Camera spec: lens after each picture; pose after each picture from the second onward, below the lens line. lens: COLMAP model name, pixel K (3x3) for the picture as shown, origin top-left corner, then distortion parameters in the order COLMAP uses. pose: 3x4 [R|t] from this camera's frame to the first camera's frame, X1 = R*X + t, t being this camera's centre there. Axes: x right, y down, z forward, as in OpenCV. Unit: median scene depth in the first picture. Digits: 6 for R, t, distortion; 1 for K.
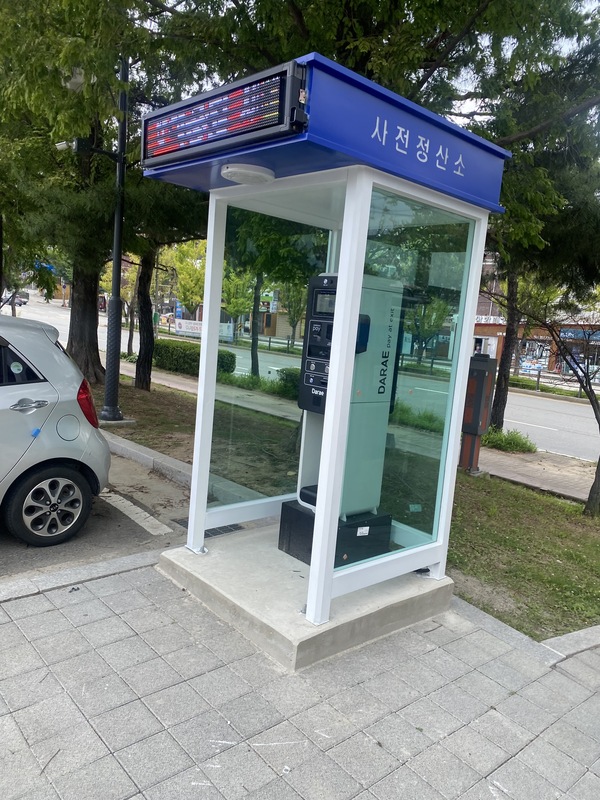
lens RADIAL K [[602.3, 0, 308.0], [0, 602.3, 412.7], [0, 0, 1]] dist [0.009924, -0.001985]
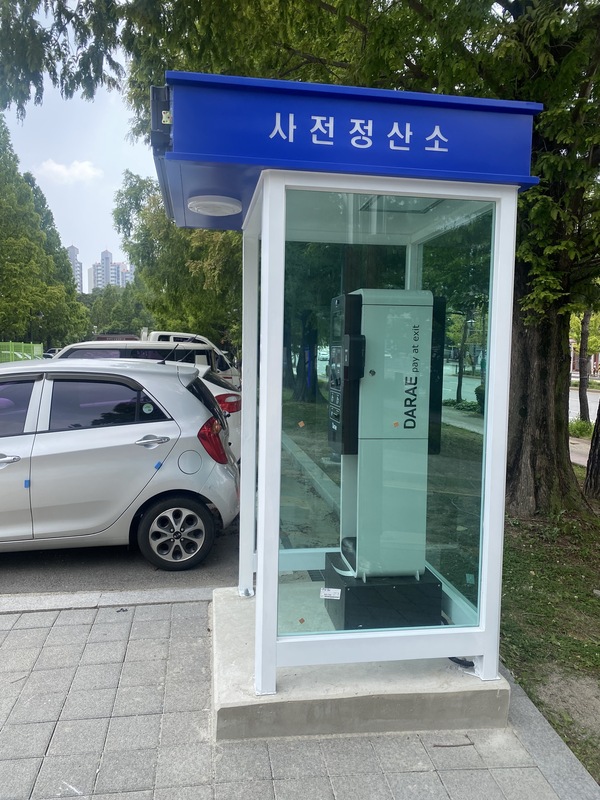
lens RADIAL K [[608.2, 0, 300.0], [0, 608.2, 400.0], [0, 0, 1]] dist [0.012457, -0.008635]
pose [[0.830457, -0.028689, -0.556344, 0.452449], [-0.027764, 0.995301, -0.092768, 0.010710], [0.556391, 0.092486, 0.825758, 0.223258]]
